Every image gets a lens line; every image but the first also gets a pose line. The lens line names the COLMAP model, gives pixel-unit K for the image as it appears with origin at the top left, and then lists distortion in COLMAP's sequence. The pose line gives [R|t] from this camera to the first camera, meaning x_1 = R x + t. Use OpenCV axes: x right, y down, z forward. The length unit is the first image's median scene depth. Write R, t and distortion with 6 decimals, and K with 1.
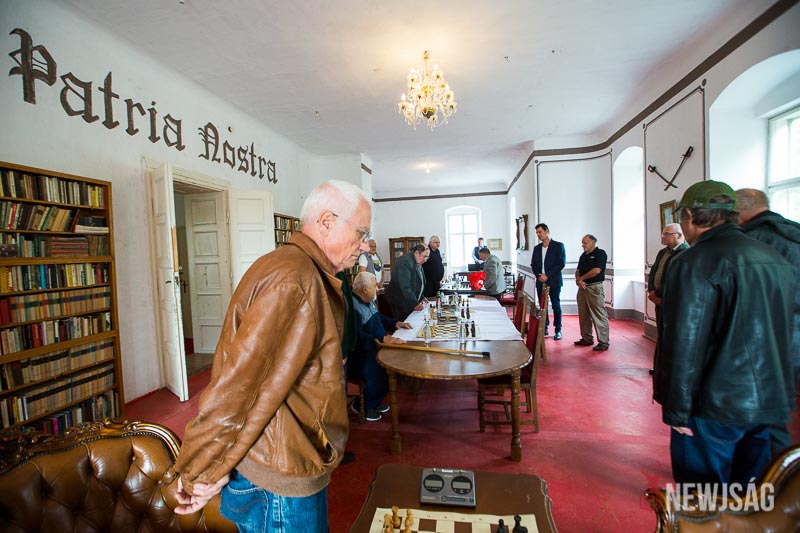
lens RADIAL K [[366.2, 0, 396.1], [0, 366.2, 269.4], [0, 0, 1]] dist [-0.048383, 0.017682]
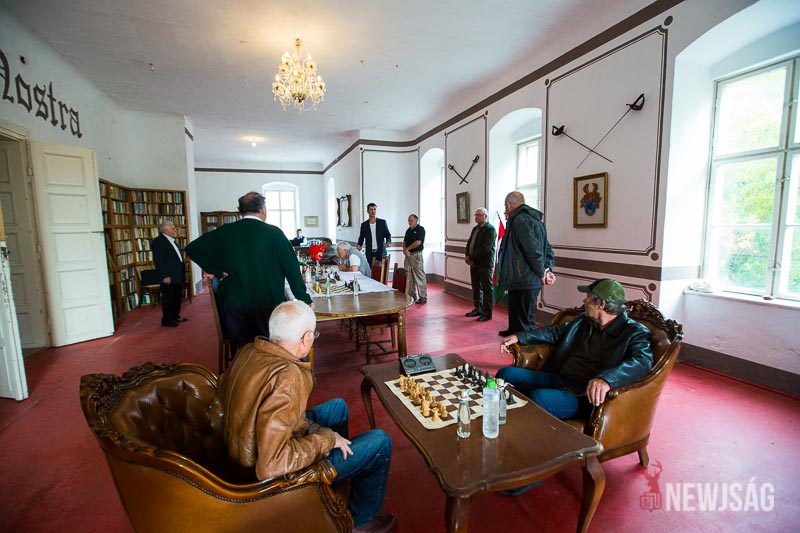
lens RADIAL K [[366.2, 0, 396.1], [0, 366.2, 269.4], [0, 0, 1]] dist [-0.048383, 0.017682]
pose [[0.853339, -0.037879, 0.519979, -0.180734], [0.007175, 0.998116, 0.060934, 0.017743], [-0.521307, -0.048267, 0.852003, -0.078620]]
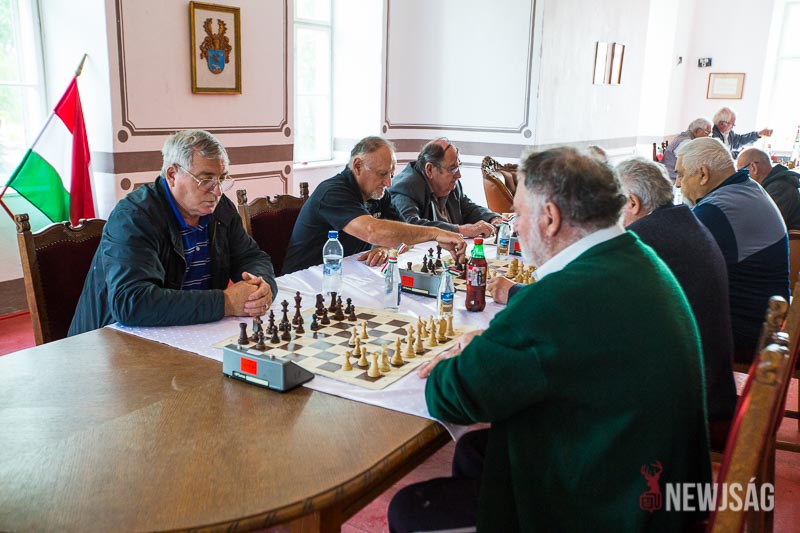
lens RADIAL K [[766.4, 0, 400.0], [0, 766.4, 266.5], [0, 0, 1]] dist [-0.032130, 0.243782]
pose [[-0.931081, -0.070081, 0.358017, -0.023139], [0.021749, 0.968967, 0.246232, -0.042488], [-0.364163, 0.237049, -0.900663, 1.193064]]
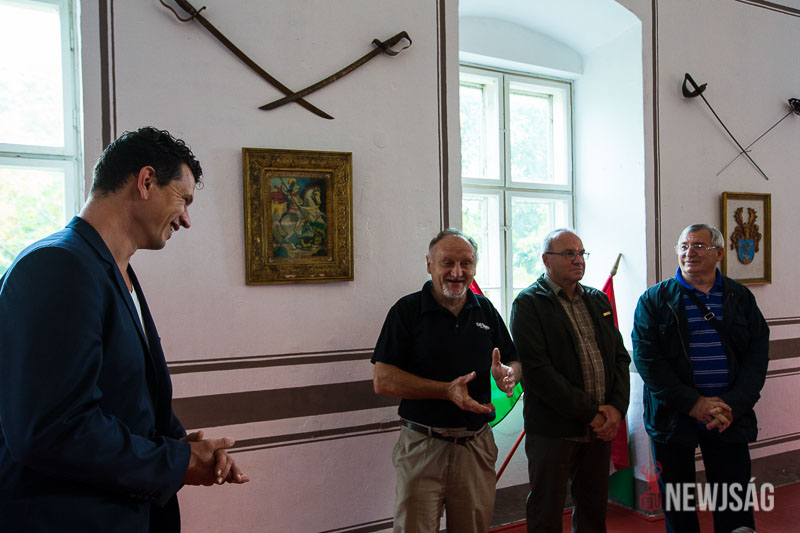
lens RADIAL K [[543.2, 0, 400.9], [0, 543.2, 280.6], [0, 0, 1]] dist [0.003628, 0.003479]
pose [[-0.581574, 0.042567, 0.812379, 0.273518], [0.076645, 0.997055, 0.002626, -0.058350], [-0.809875, 0.063792, -0.583124, 1.046661]]
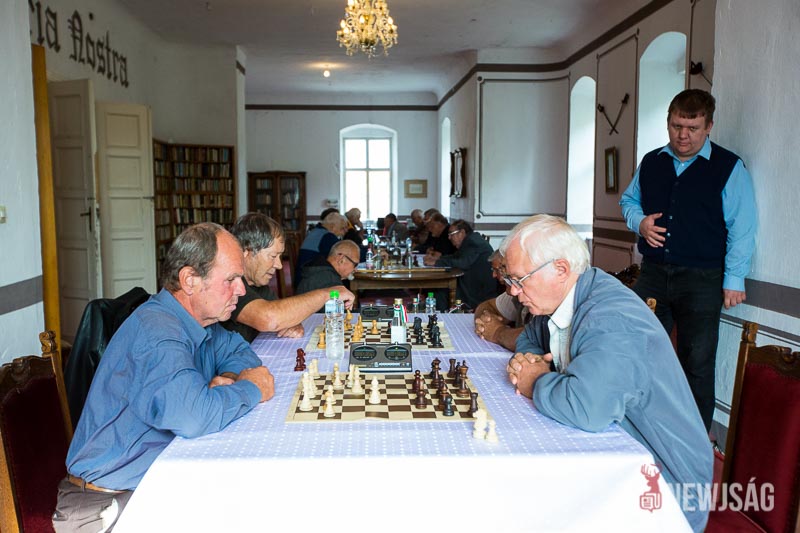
lens RADIAL K [[766.4, 0, 400.0], [0, 766.4, 266.5], [0, 0, 1]] dist [-0.032130, 0.243782]
pose [[0.965872, 0.011174, 0.258778, -0.241597], [-0.020395, 0.999248, 0.032977, 0.056228], [-0.258215, -0.037129, 0.965374, -0.681276]]
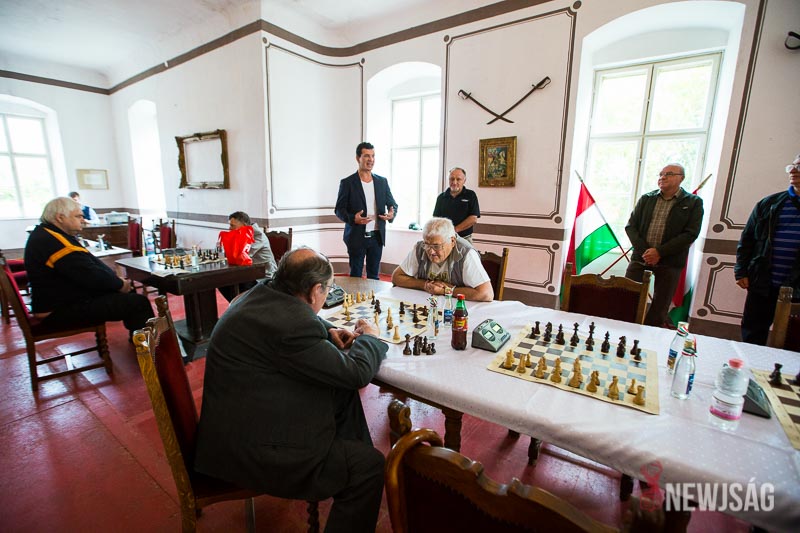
lens RADIAL K [[366.2, 0, 396.1], [0, 366.2, 269.4], [0, 0, 1]] dist [-0.048383, 0.017682]
pose [[0.413230, -0.143724, 0.899213, -0.158464], [0.015784, 0.988448, 0.150733, -0.007835], [-0.910490, -0.048095, 0.410725, 0.728879]]
